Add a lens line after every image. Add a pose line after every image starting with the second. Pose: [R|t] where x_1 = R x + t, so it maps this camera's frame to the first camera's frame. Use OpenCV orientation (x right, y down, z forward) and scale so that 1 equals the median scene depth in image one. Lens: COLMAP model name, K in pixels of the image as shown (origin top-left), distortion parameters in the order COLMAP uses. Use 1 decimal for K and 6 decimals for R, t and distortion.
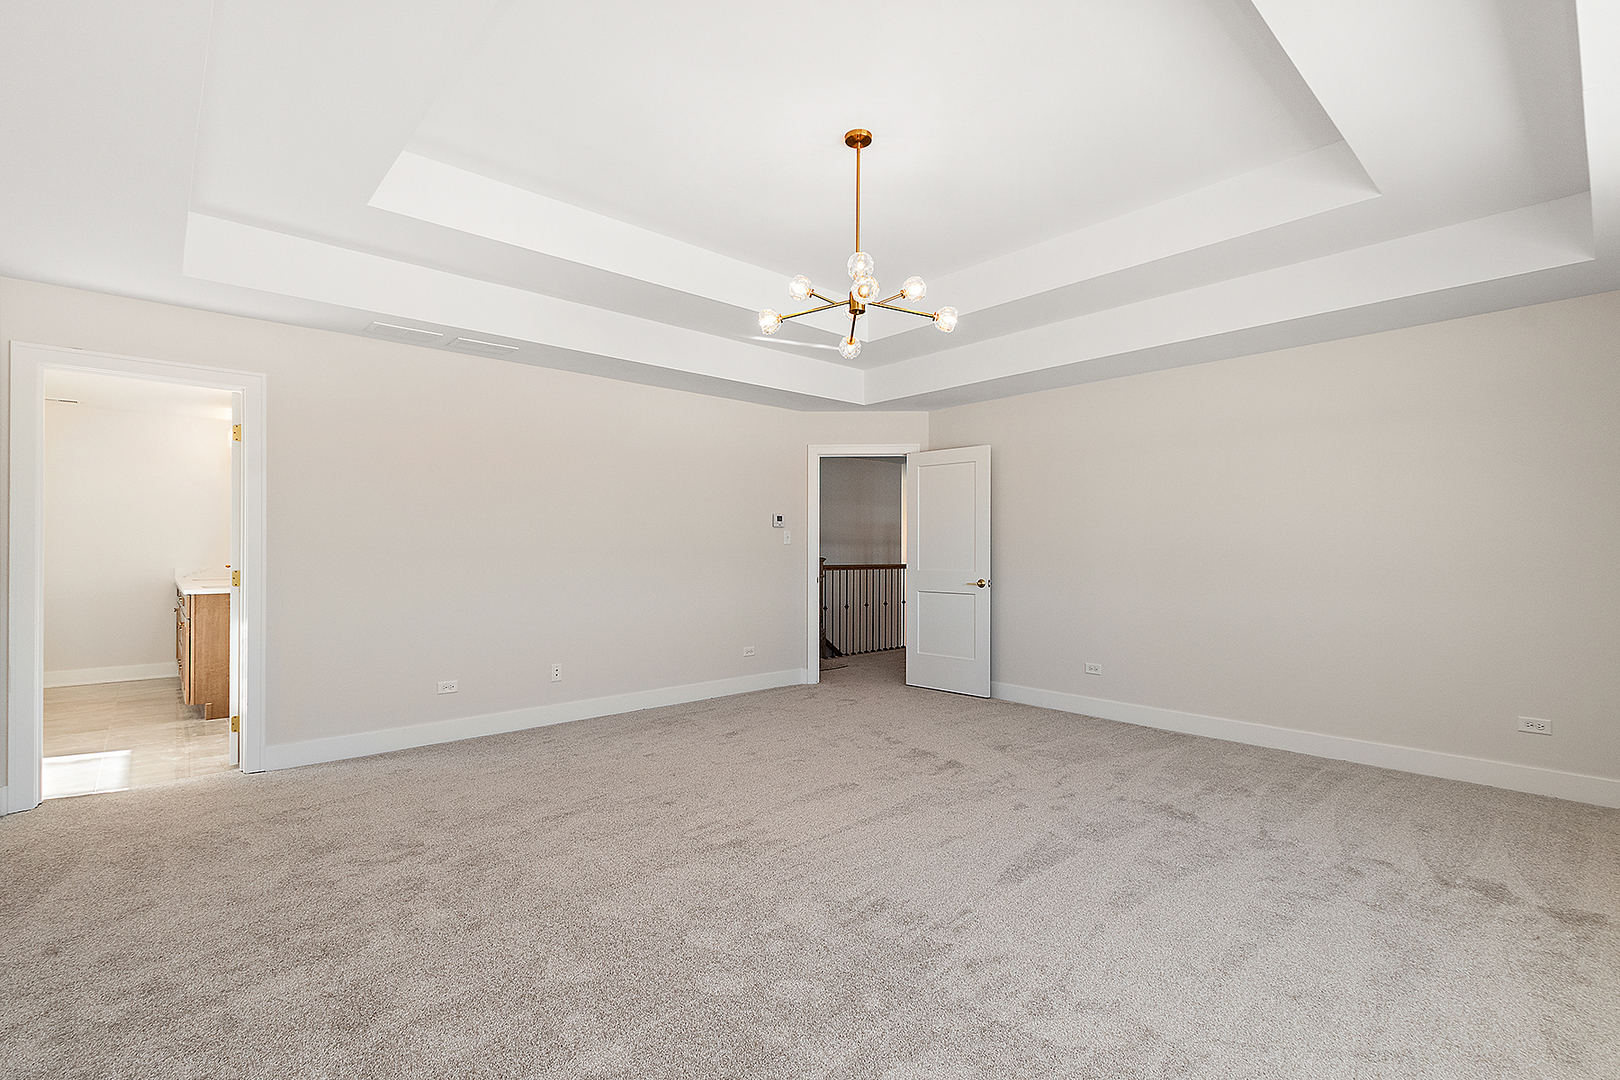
lens RADIAL K [[722.7, 0, 799.6], [0, 722.7, 540.1], [0, 0, 1]] dist [-0.001090, 0.001204]
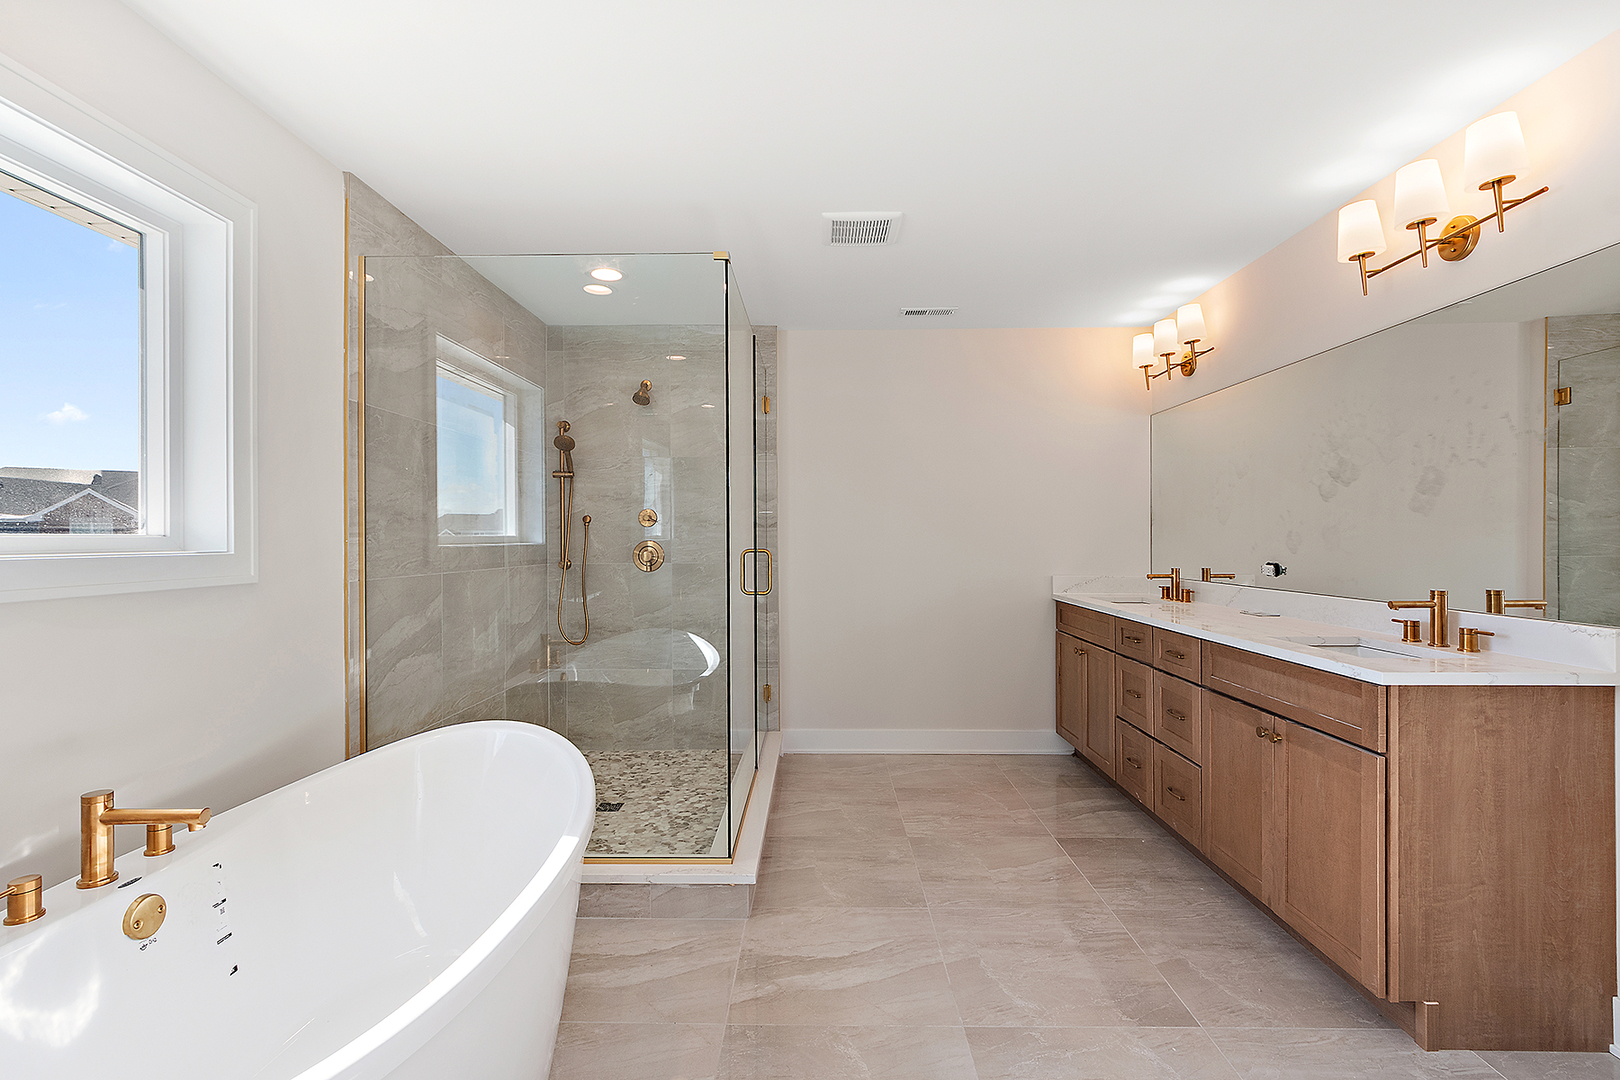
lens RADIAL K [[722.7, 0, 799.6], [0, 722.7, 540.1], [0, 0, 1]] dist [-0.001090, 0.001204]
pose [[0.721254, -0.001720, -0.692668, -0.798475], [0.007030, 0.999964, 0.004838, 0.002105], [0.692635, -0.008359, 0.721240, 0.545498]]
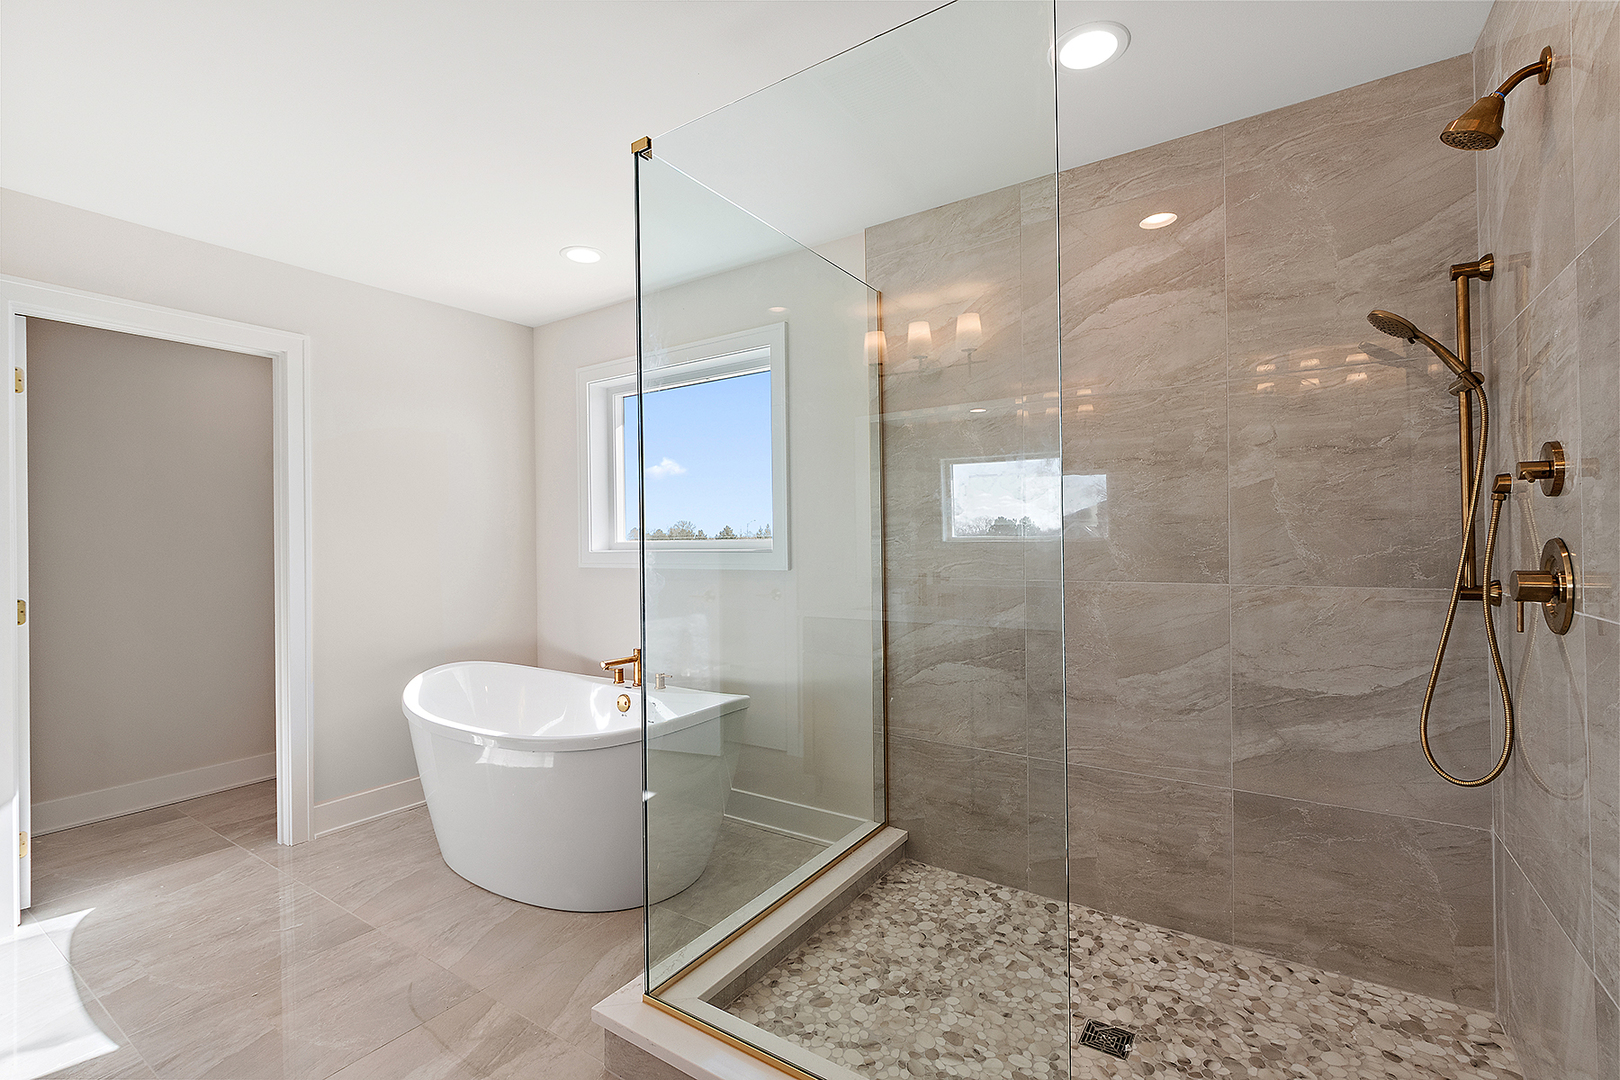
lens RADIAL K [[717.3, 0, 810.0], [0, 717.3, 540.0], [0, 0, 1]] dist [-0.011821, 0.000146]
pose [[-0.970604, 0.011764, -0.240394, -1.163390], [0.013331, 0.999899, -0.004895, 0.003294], [0.240312, -0.007956, -0.970663, 1.211108]]
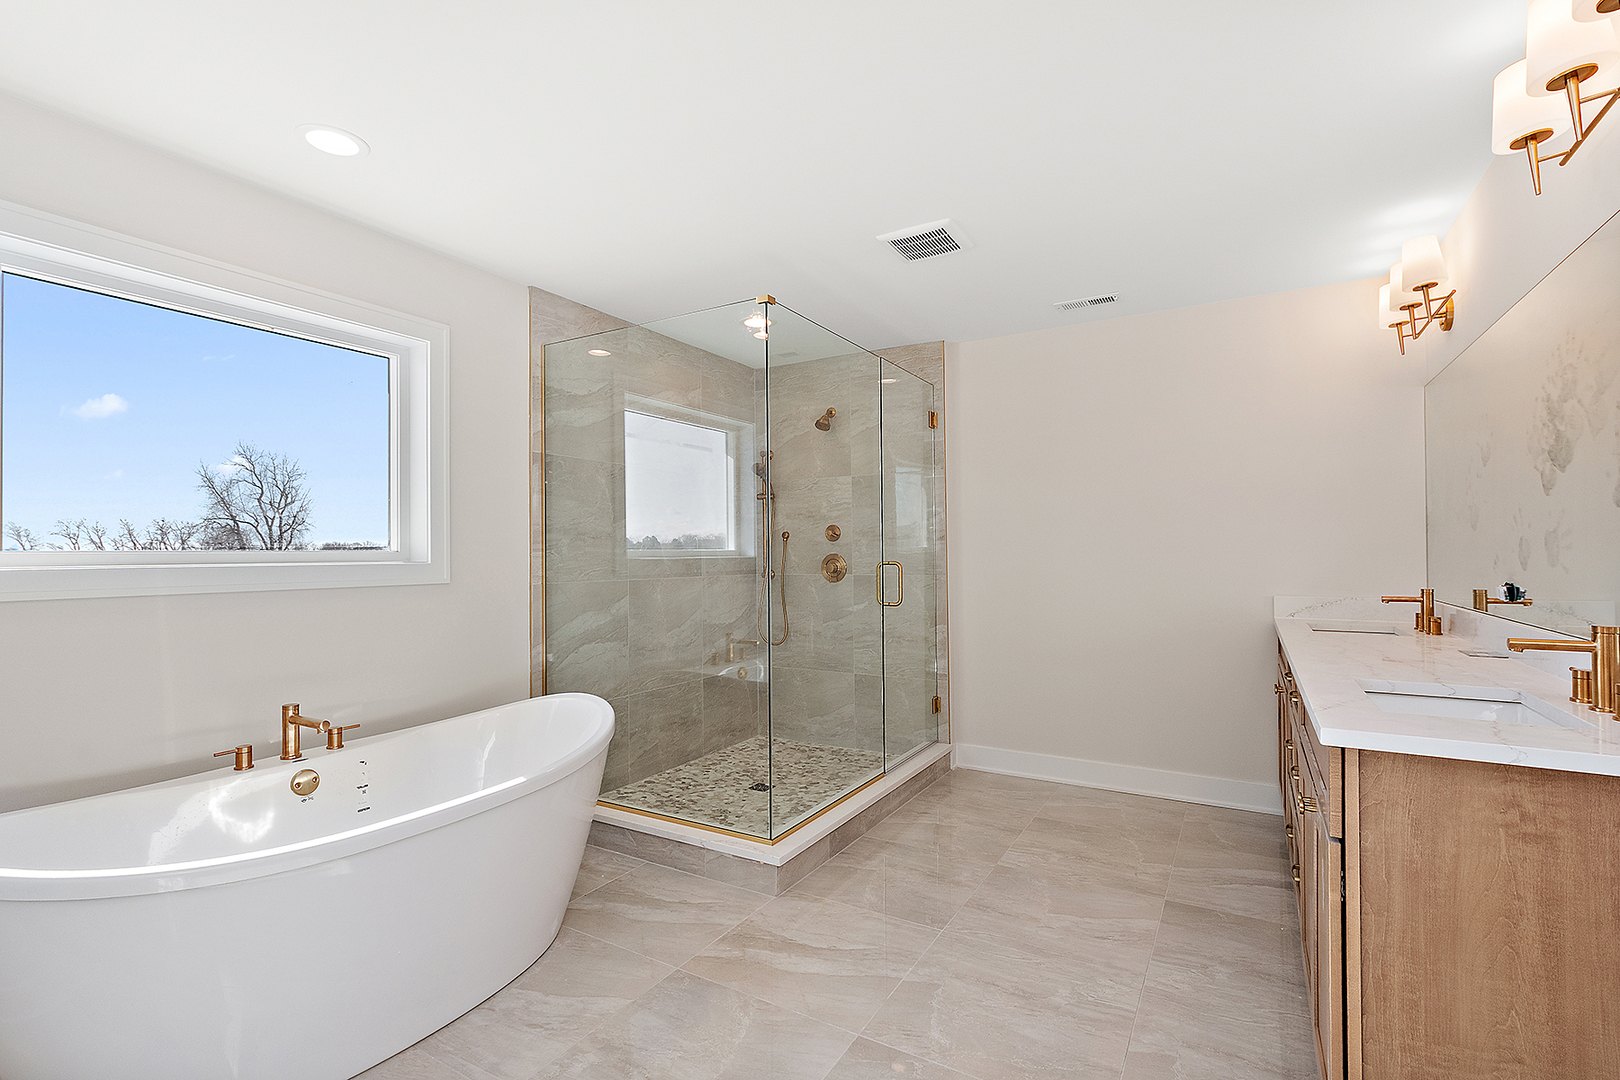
lens RADIAL K [[716.1, 0, 818.5], [0, 716.1, 549.2], [0, 0, 1]] dist [0.002183, -0.000041]
pose [[0.296188, -0.009034, -0.955087, -0.647159], [0.010992, 0.999921, -0.006049, 0.004921], [0.955066, -0.008707, 0.296264, 0.738802]]
